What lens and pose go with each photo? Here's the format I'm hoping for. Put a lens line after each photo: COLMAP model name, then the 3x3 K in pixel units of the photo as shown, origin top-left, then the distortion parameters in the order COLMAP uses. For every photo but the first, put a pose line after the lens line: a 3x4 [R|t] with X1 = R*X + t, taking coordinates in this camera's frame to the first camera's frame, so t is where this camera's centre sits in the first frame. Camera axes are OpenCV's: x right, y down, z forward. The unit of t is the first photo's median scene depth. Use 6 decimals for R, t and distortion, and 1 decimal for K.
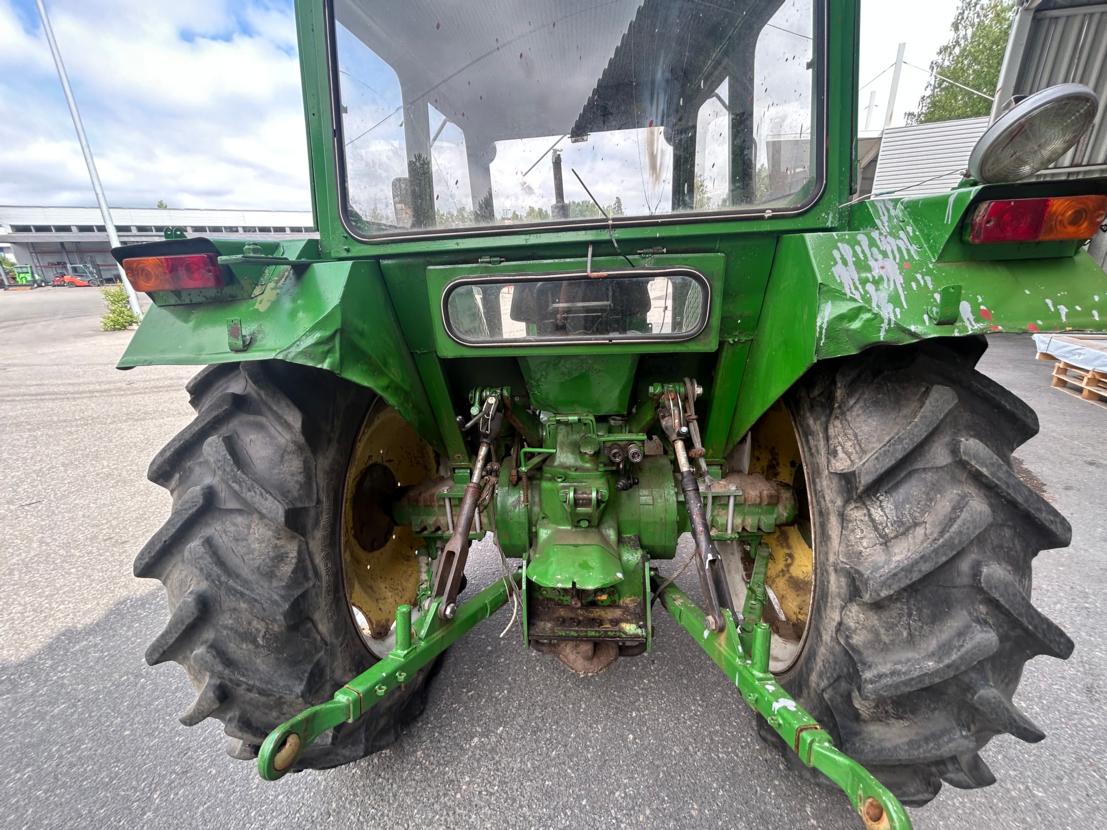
lens RADIAL K [[447.6, 0, 551.8], [0, 447.6, 413.6], [0, 0, 1]] dist [0.001504, -0.000924]
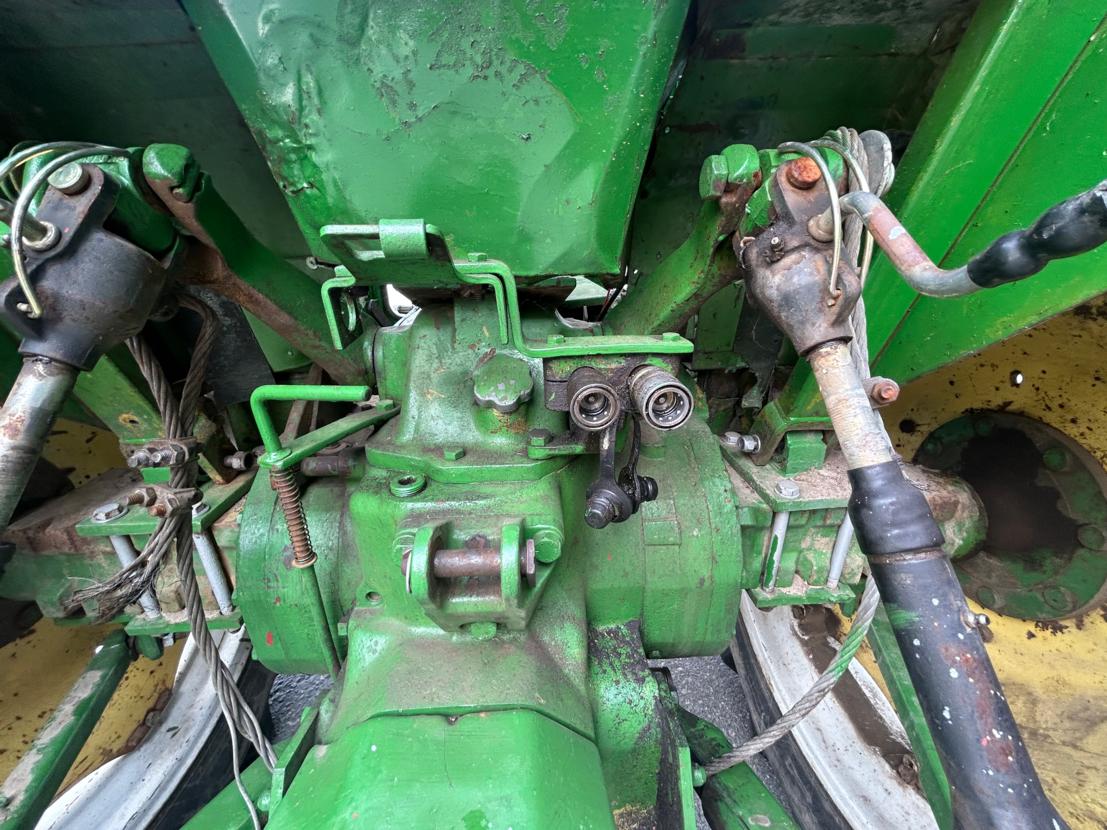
lens RADIAL K [[448.2, 0, 554.5], [0, 448.2, 416.3], [0, 0, 1]] dist [0.000580, 0.000008]
pose [[0.990395, -0.012371, 0.137715, 0.074383], [0.001076, 0.996649, 0.081789, 0.068437], [-0.138266, -0.080856, 0.987089, 0.649755]]
